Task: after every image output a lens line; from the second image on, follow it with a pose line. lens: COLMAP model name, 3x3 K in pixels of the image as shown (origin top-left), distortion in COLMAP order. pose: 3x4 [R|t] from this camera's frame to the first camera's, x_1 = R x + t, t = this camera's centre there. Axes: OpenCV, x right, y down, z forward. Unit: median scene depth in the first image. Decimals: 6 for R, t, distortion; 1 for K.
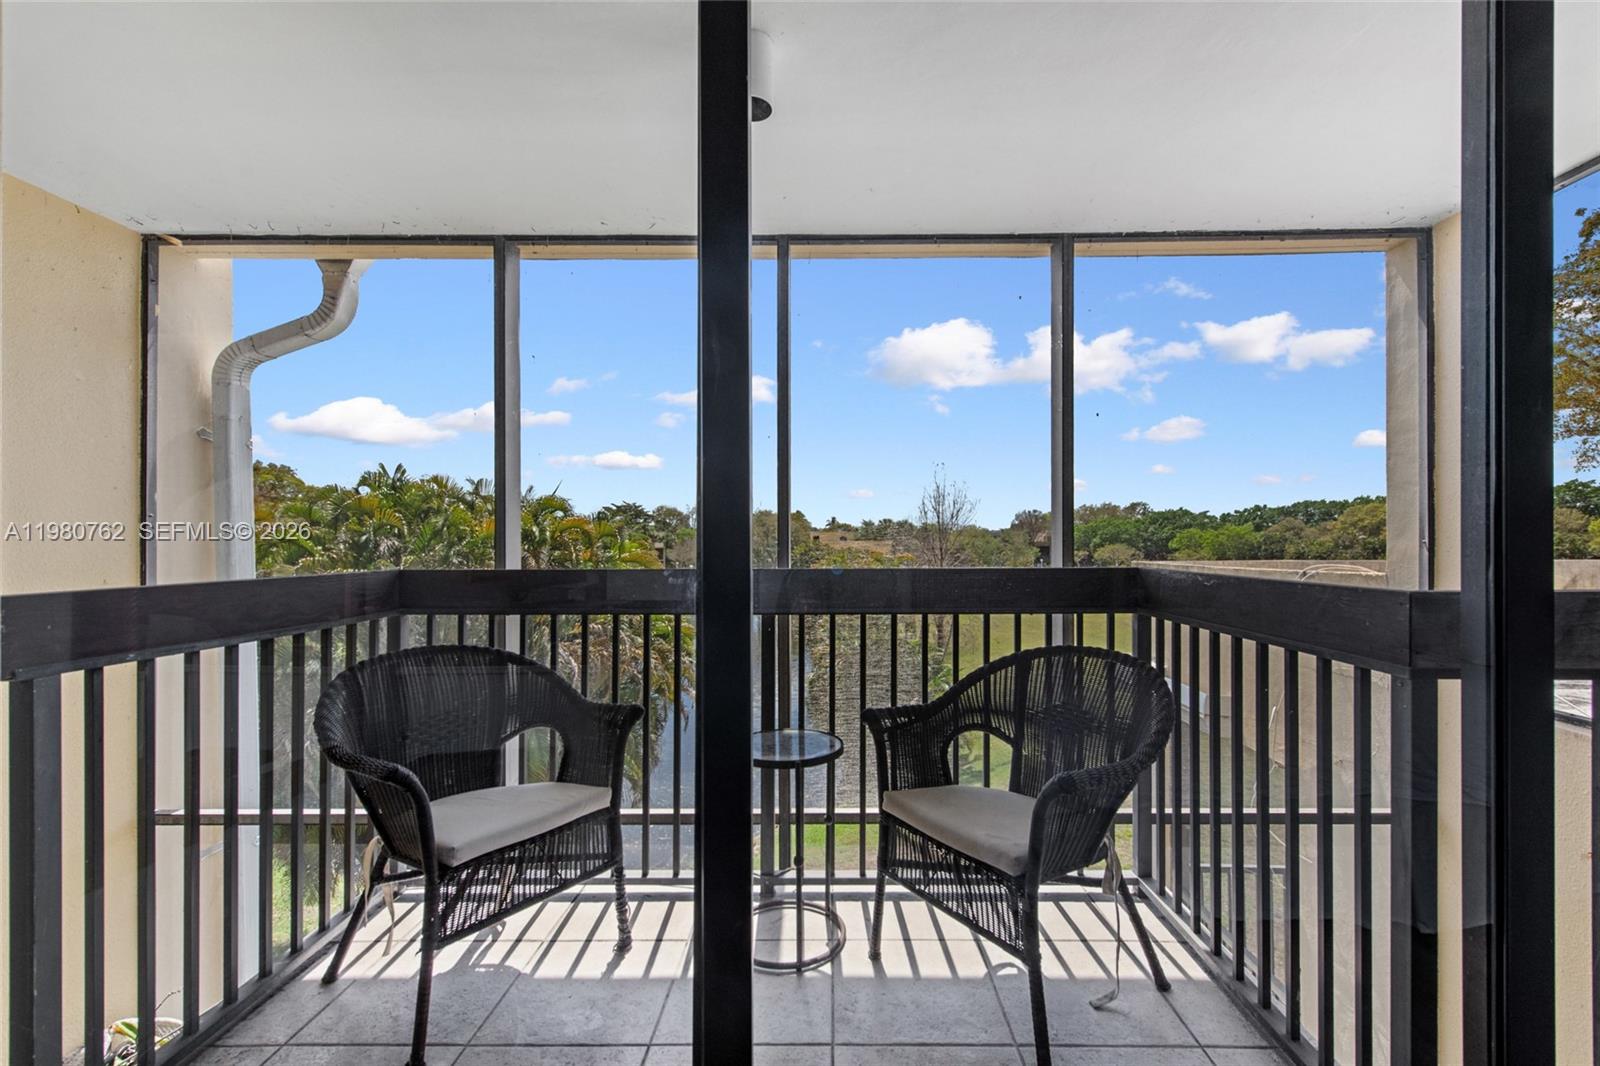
lens RADIAL K [[667.9, 0, 801.6], [0, 667.9, 544.9], [0, 0, 1]] dist [0.001839, -0.002772]
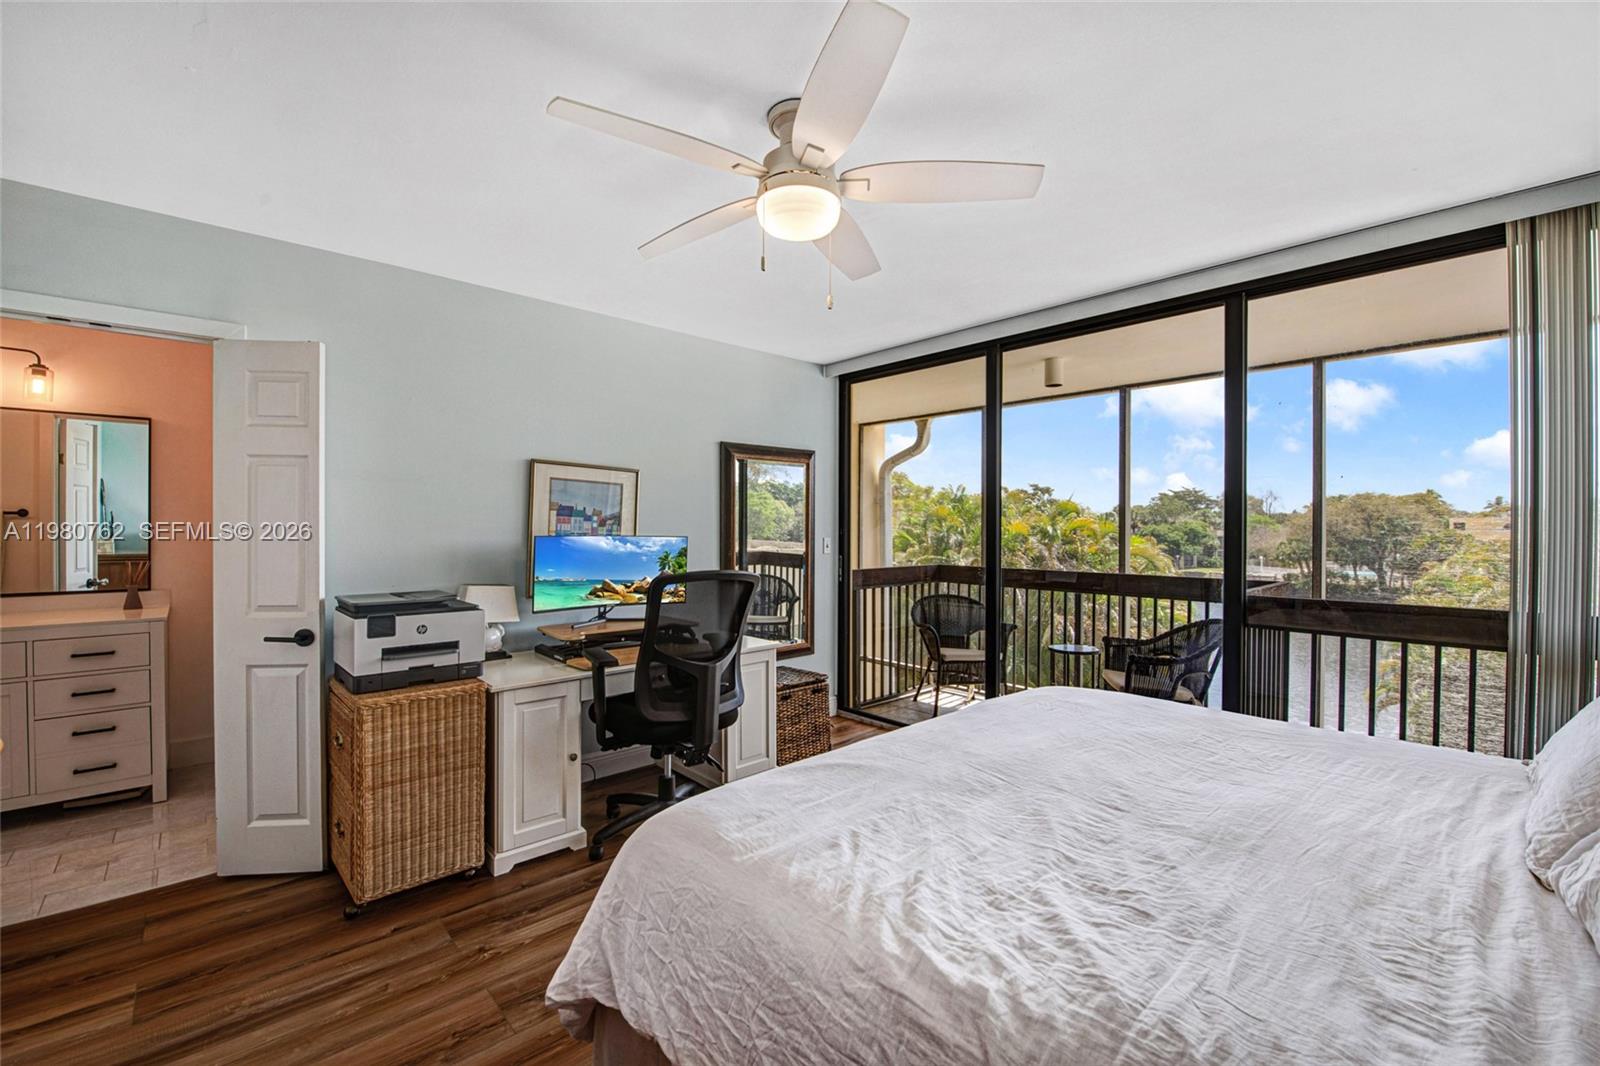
lens RADIAL K [[667.9, 0, 804.3], [0, 667.9, 536.3], [0, 0, 1]] dist [0.001839, -0.002772]
pose [[0.698472, 0.017850, -0.715415, 0.905368], [-0.008903, 0.999828, 0.016254, -0.110985], [0.715582, -0.004984, 0.698511, -1.212498]]
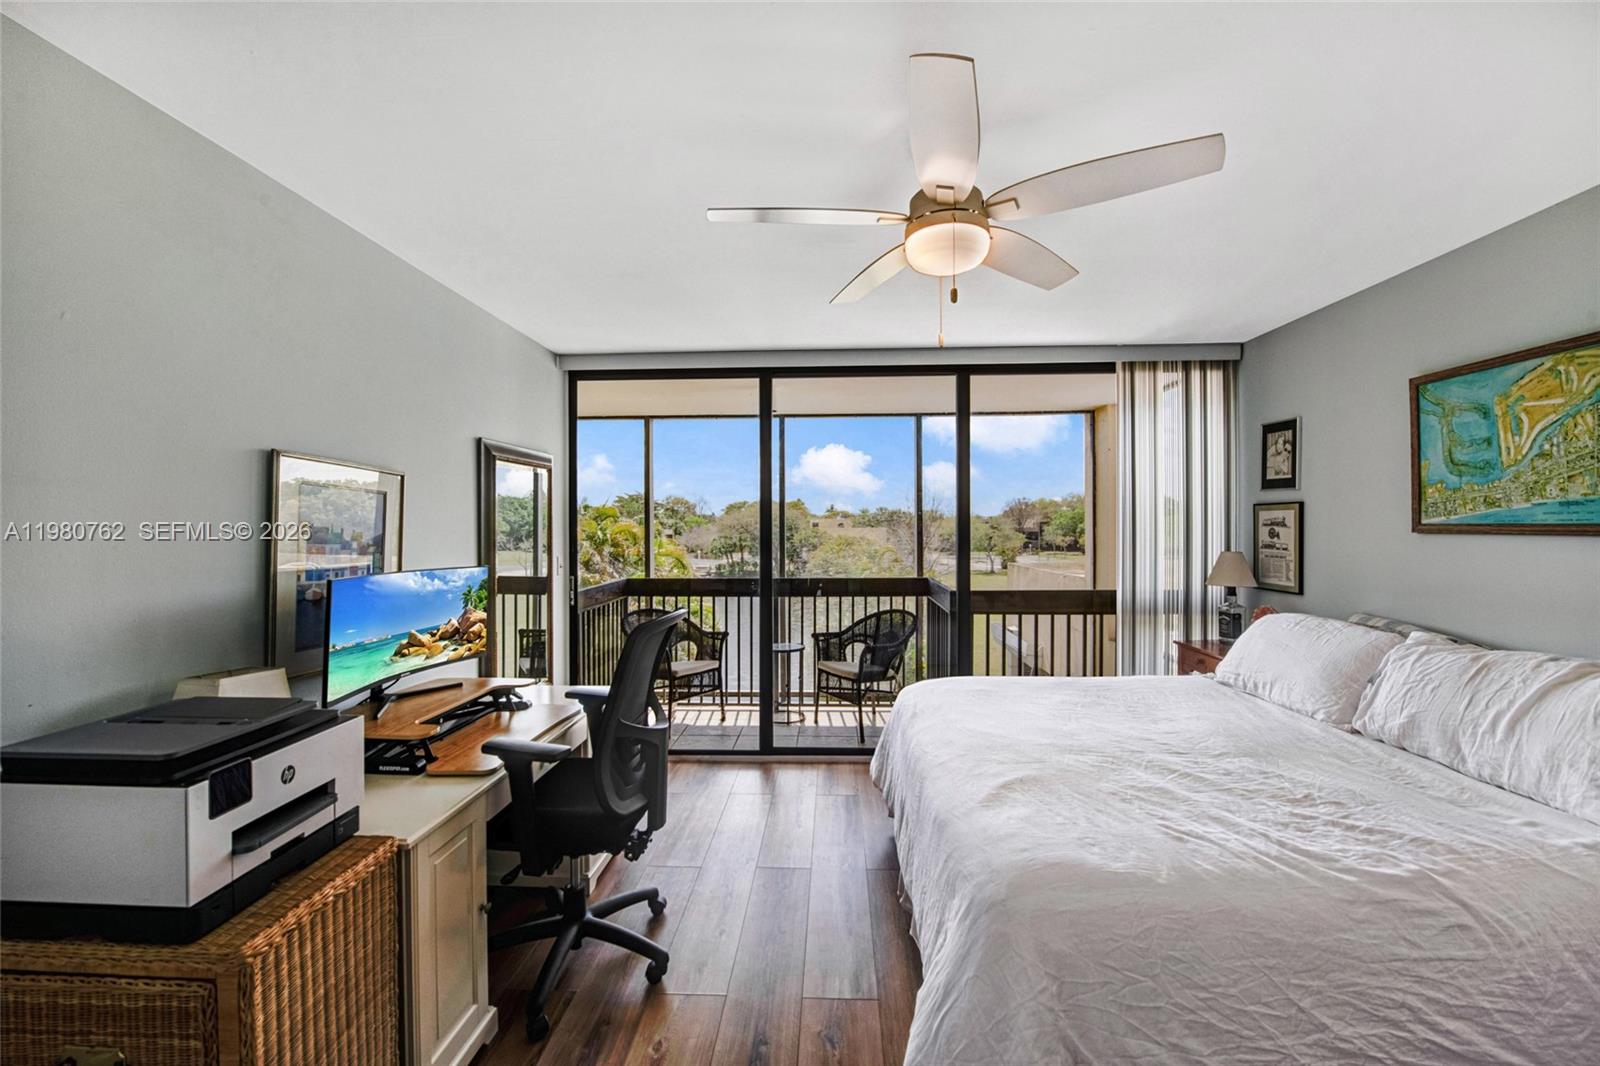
lens RADIAL K [[667.9, 0, 799.7], [0, 667.9, 527.1], [0, 0, 1]] dist [0.001839, -0.002772]
pose [[0.999986, 0.003200, -0.004254, 0.043862], [-0.003201, 0.999995, -0.000384, -0.155265], [0.004253, 0.000397, 0.999991, -1.504900]]
